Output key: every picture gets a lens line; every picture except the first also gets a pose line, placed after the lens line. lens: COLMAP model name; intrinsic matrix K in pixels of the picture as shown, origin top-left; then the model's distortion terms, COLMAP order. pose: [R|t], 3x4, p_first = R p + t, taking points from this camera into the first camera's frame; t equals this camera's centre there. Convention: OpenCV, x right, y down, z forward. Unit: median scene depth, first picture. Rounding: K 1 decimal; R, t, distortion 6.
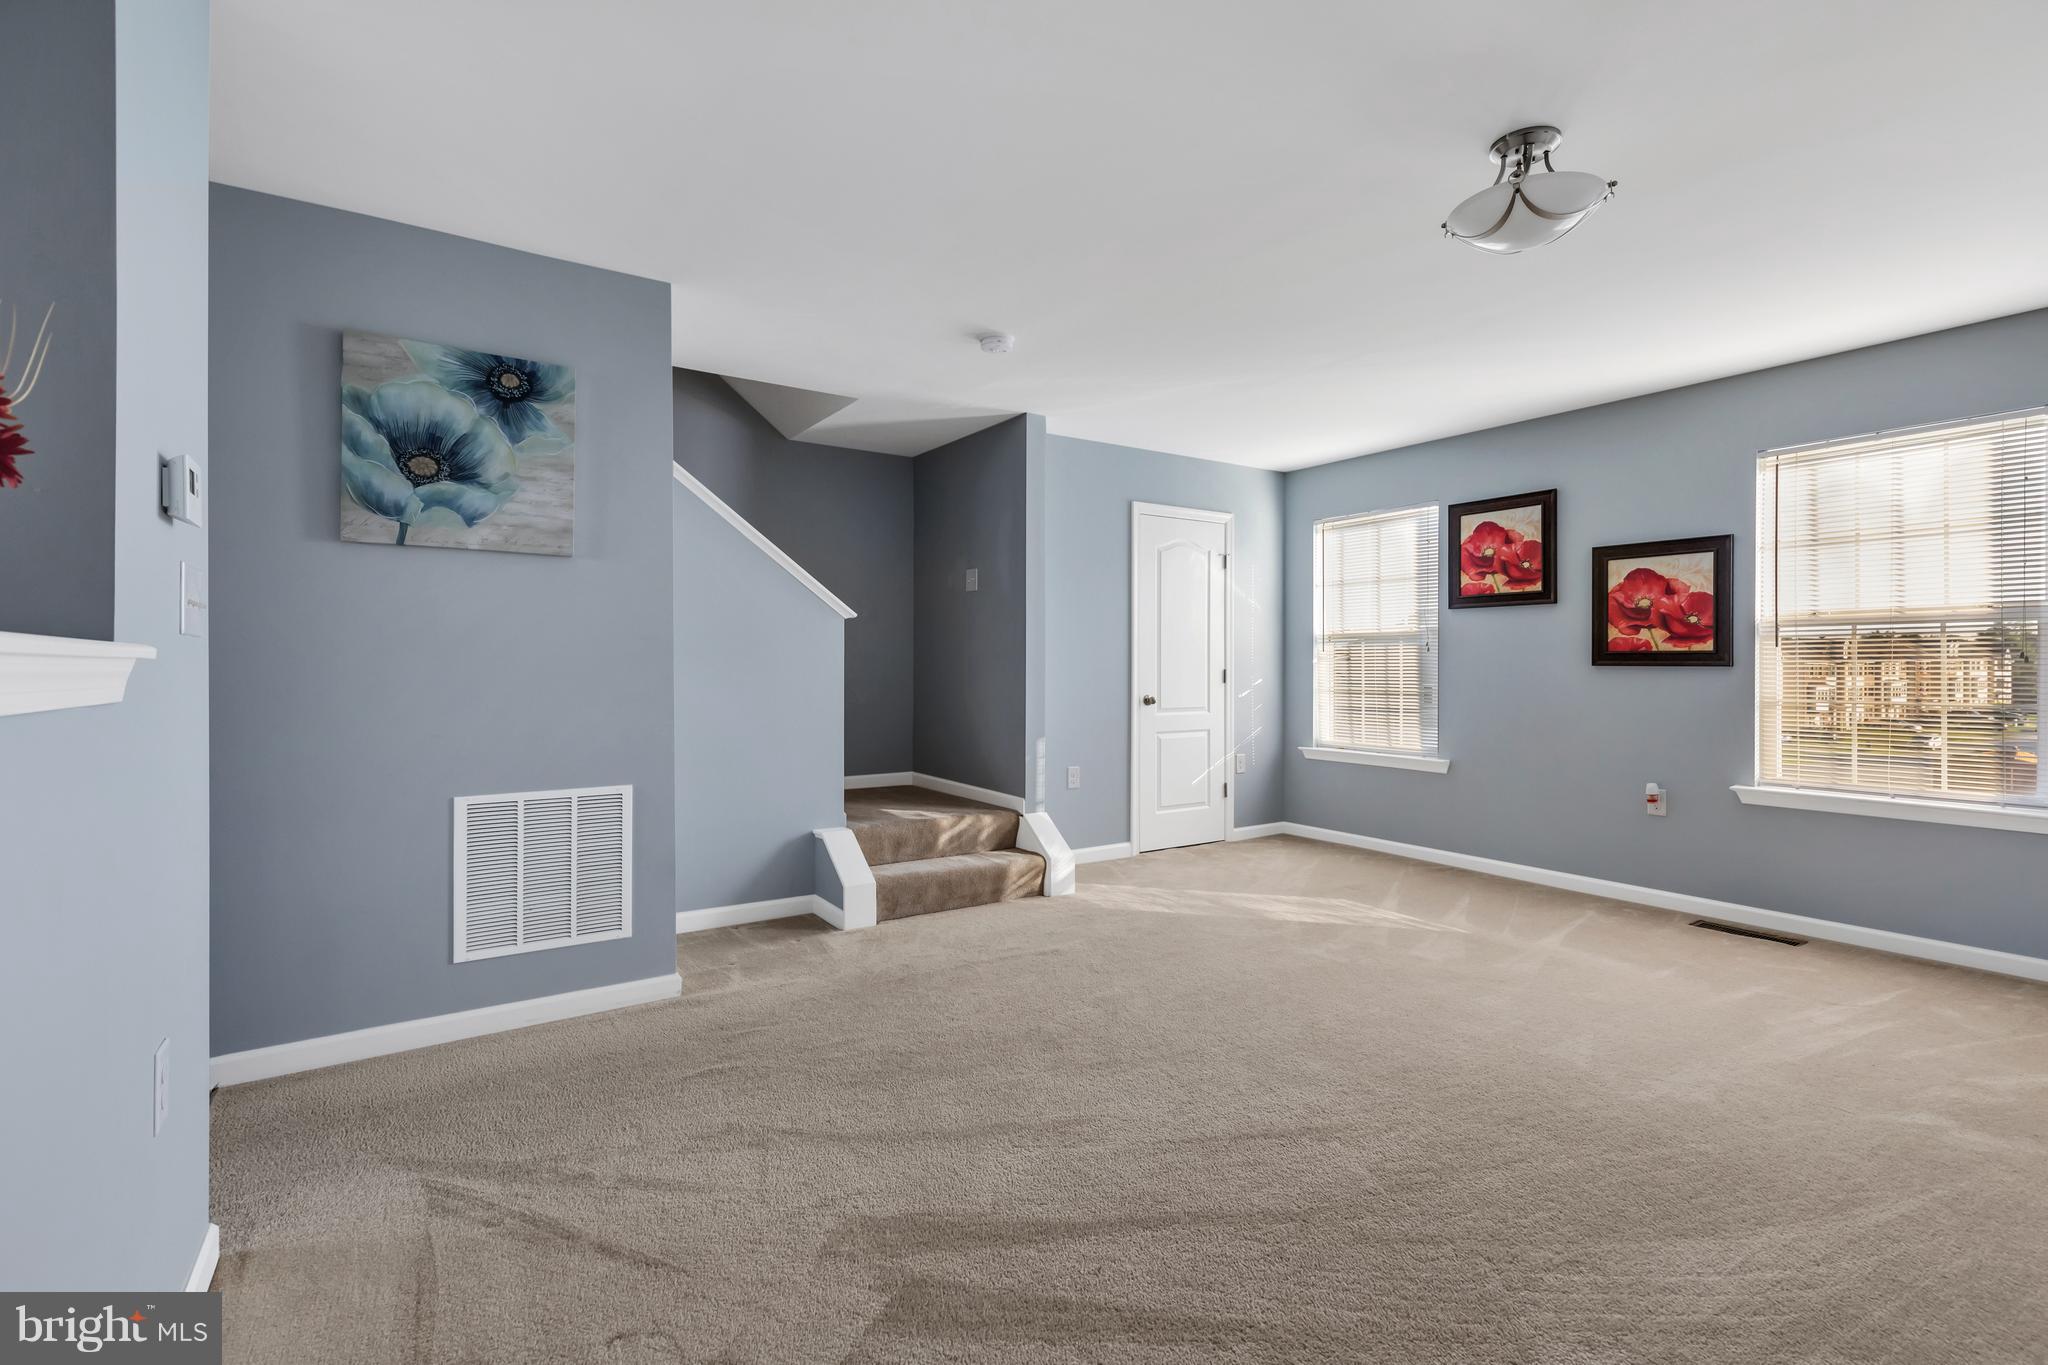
lens RADIAL K [[938.8, 0, 1024.5], [0, 938.8, 663.1], [0, 0, 1]] dist [0.010598, -0.001887]
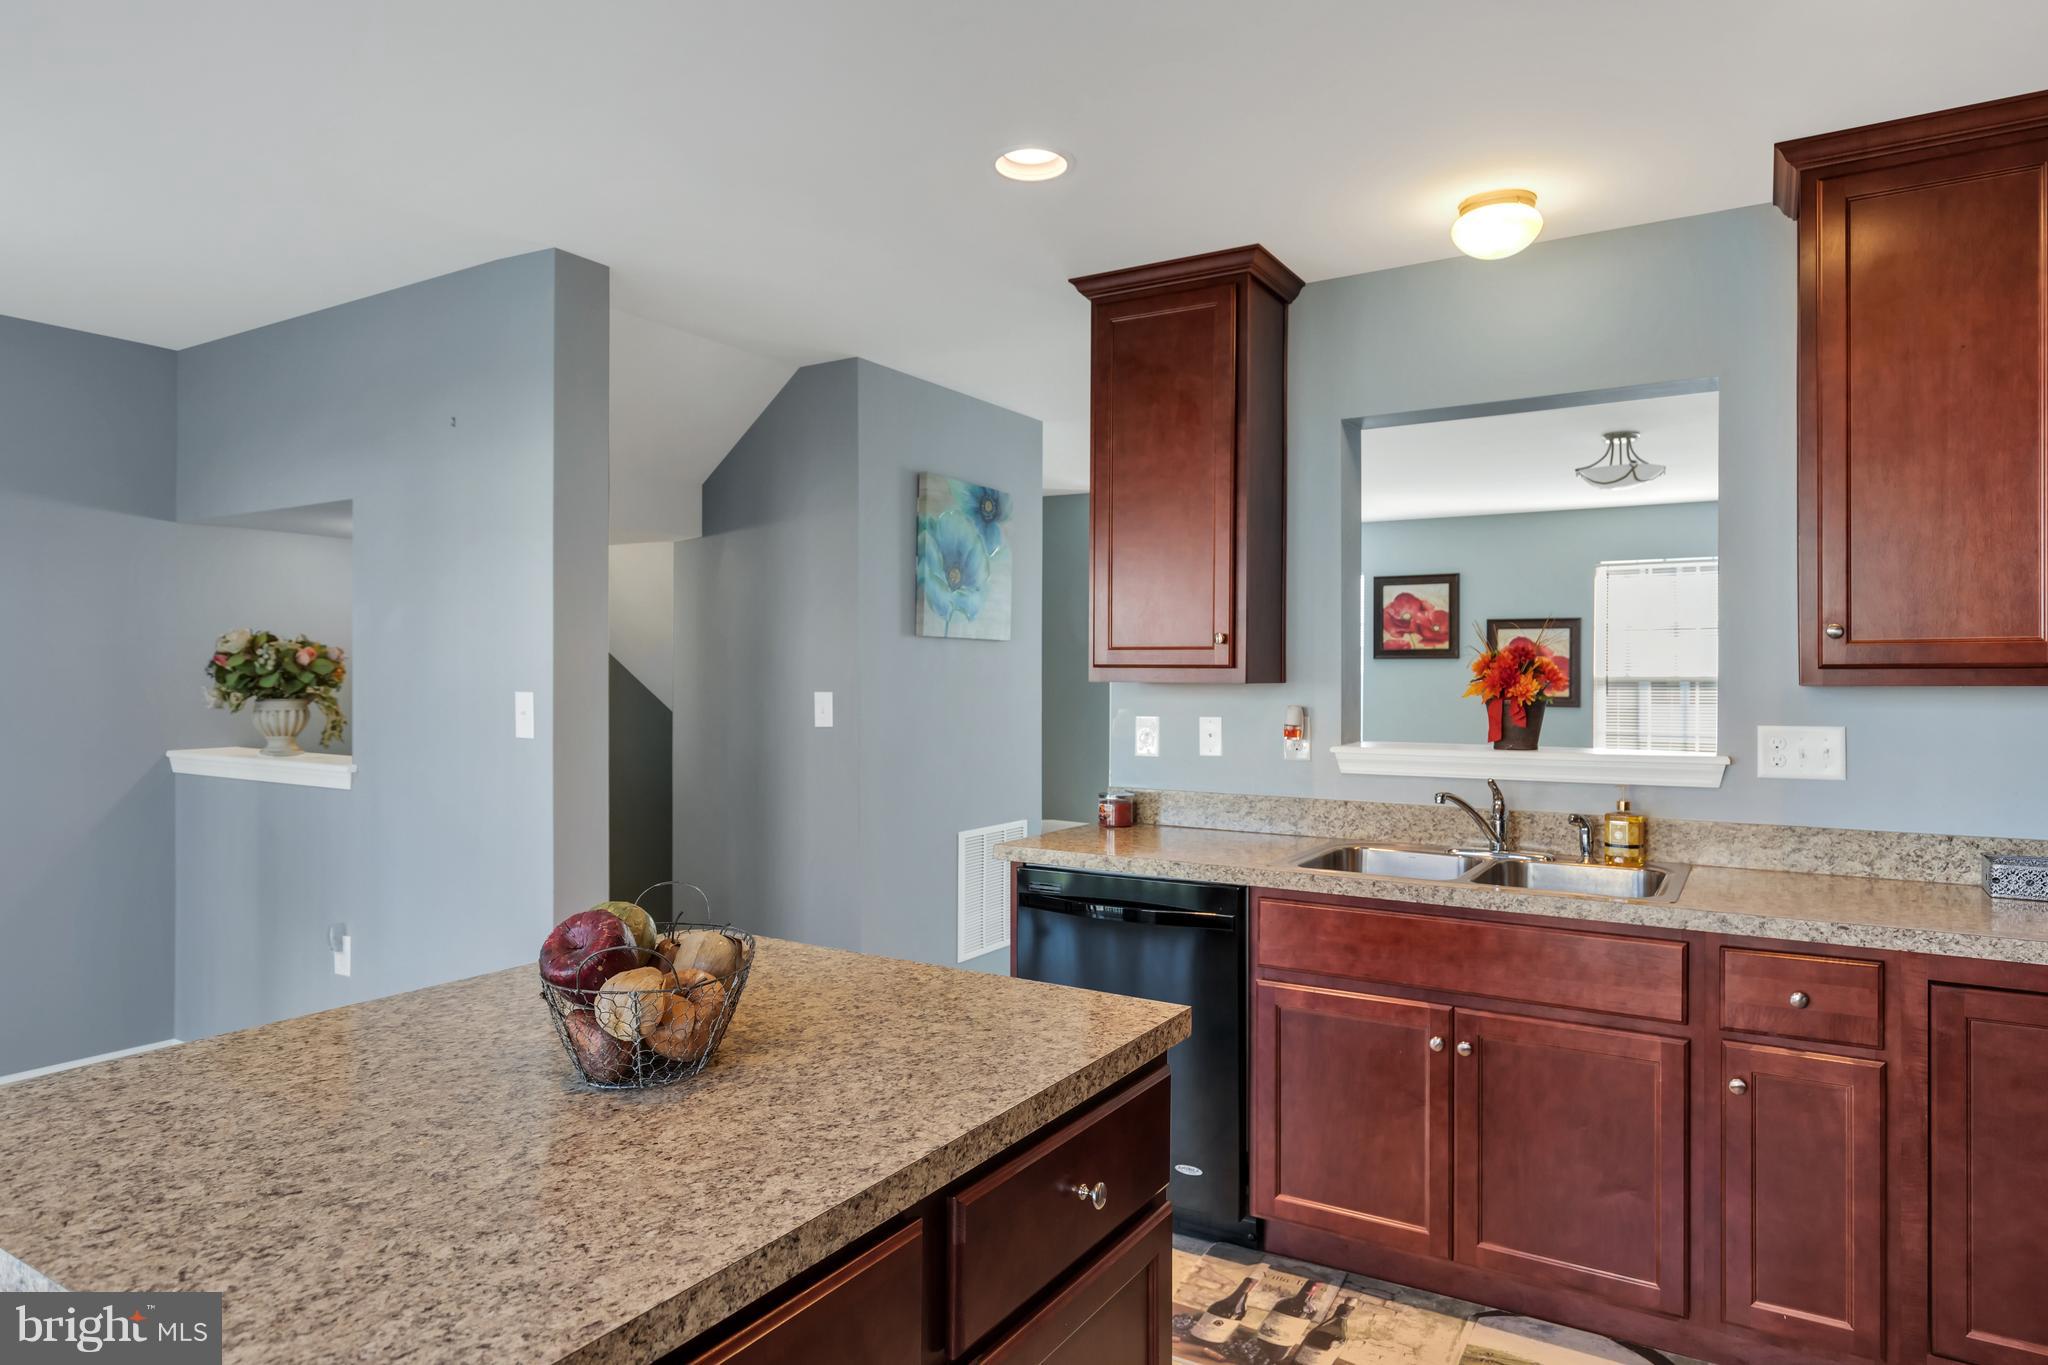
lens RADIAL K [[1206.7, 0, 1042.7], [0, 1206.7, 681.4], [0, 0, 1]] dist [0.006932, -0.001202]
pose [[0.910451, -0.002575, 0.413608, -0.763009], [0.000643, 0.999988, 0.004809, -0.045653], [-0.413615, -0.004112, 0.910442, -0.346688]]
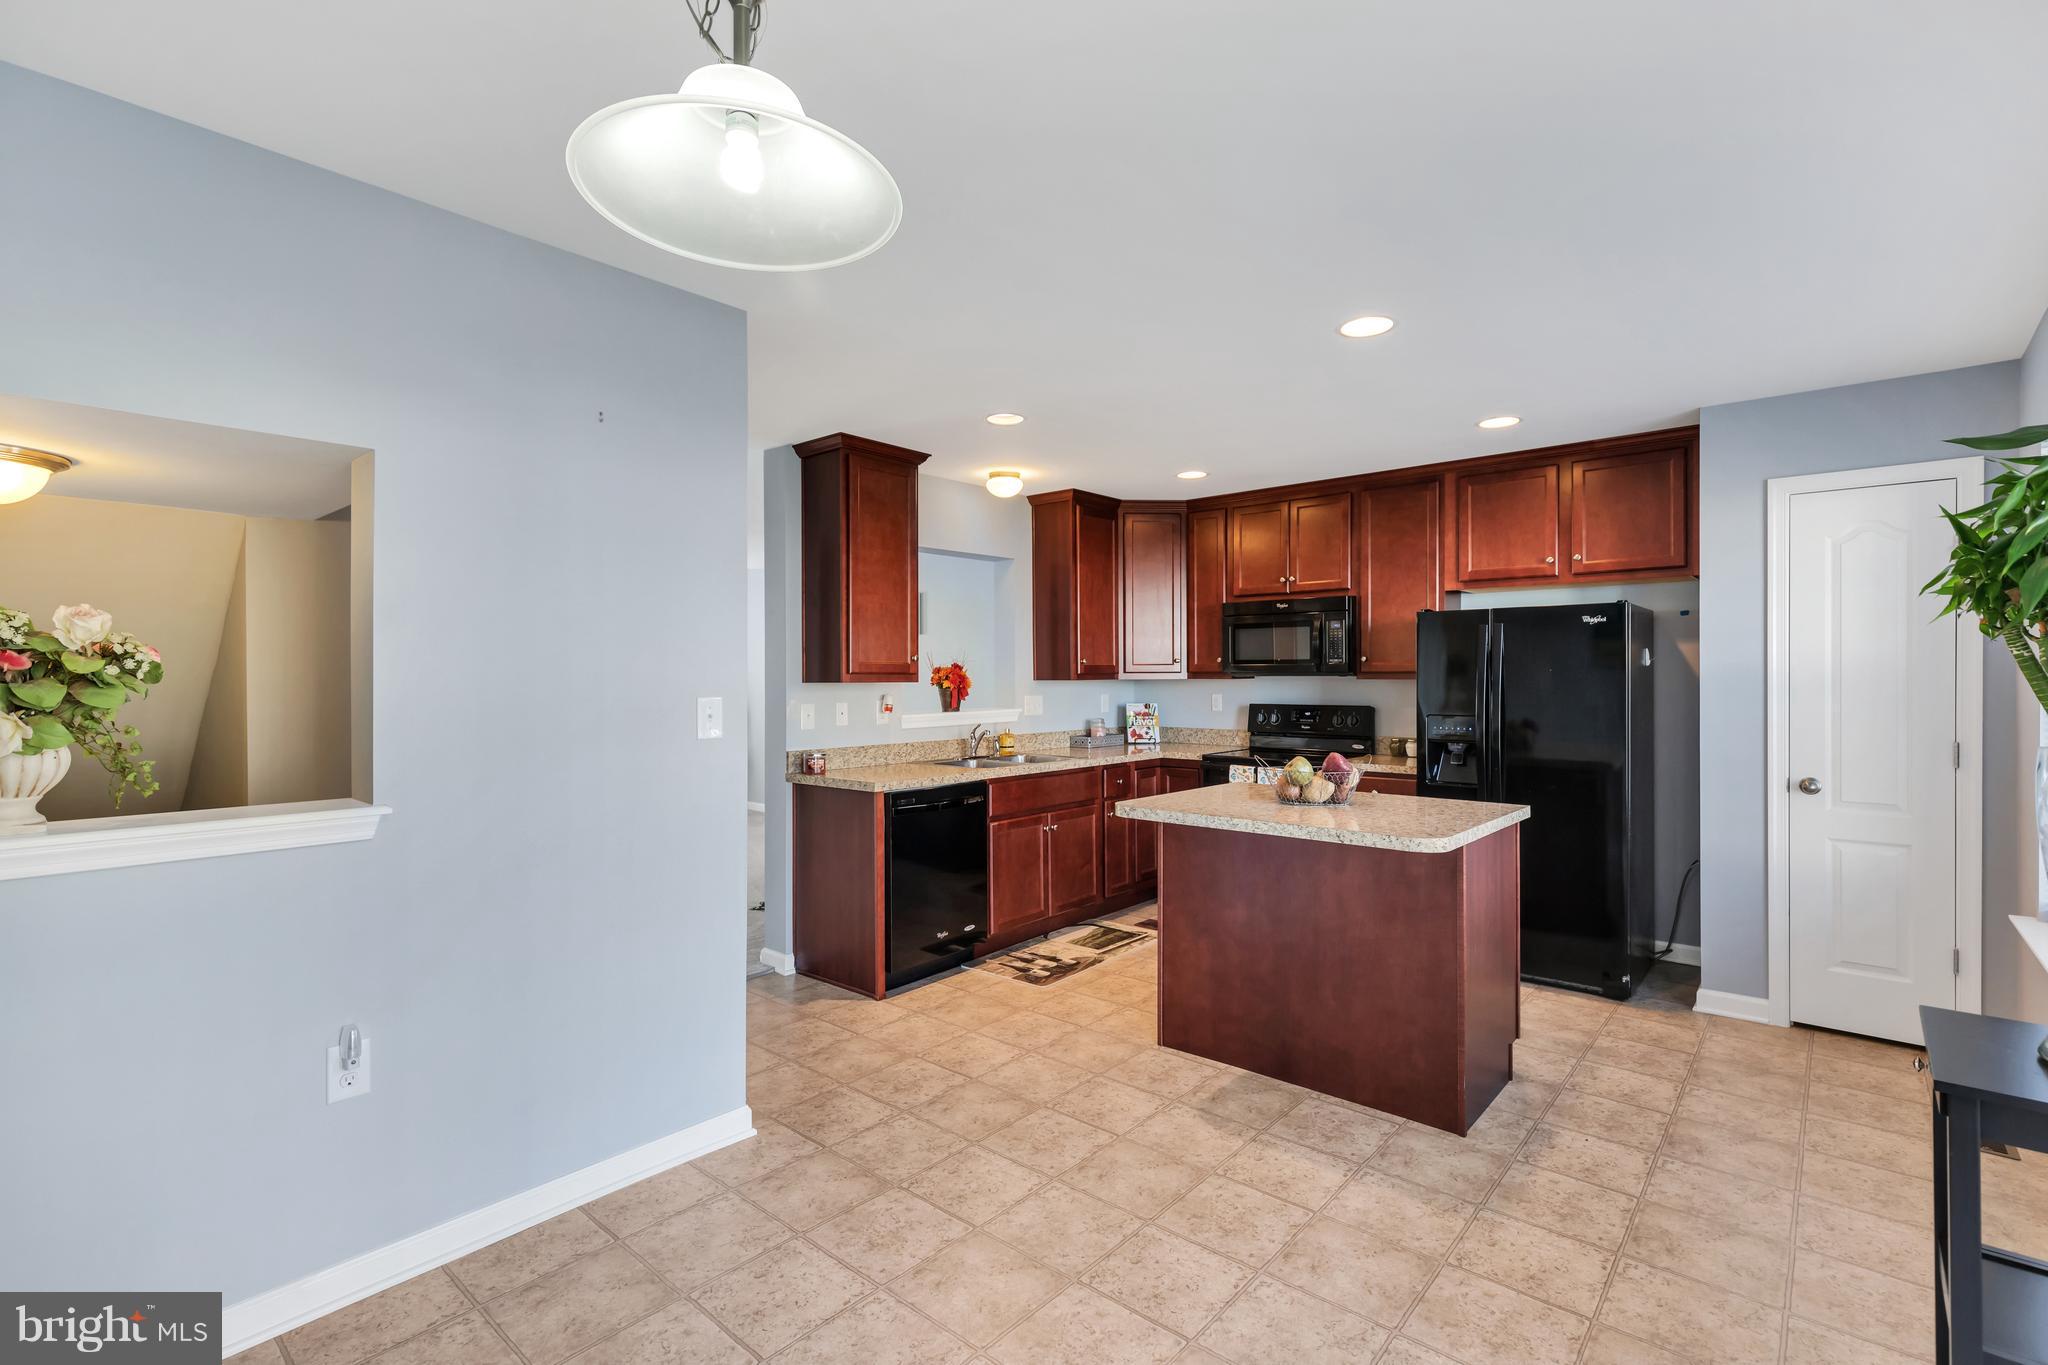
lens RADIAL K [[938.8, 0, 1014.2], [0, 938.8, 677.5], [0, 0, 1]] dist [0.010598, -0.001887]
pose [[-0.238043, -0.004451, 0.971244, -1.399507], [0.005003, 0.999971, 0.005809, -0.052104], [-0.971242, 0.006242, -0.238014, 0.393647]]
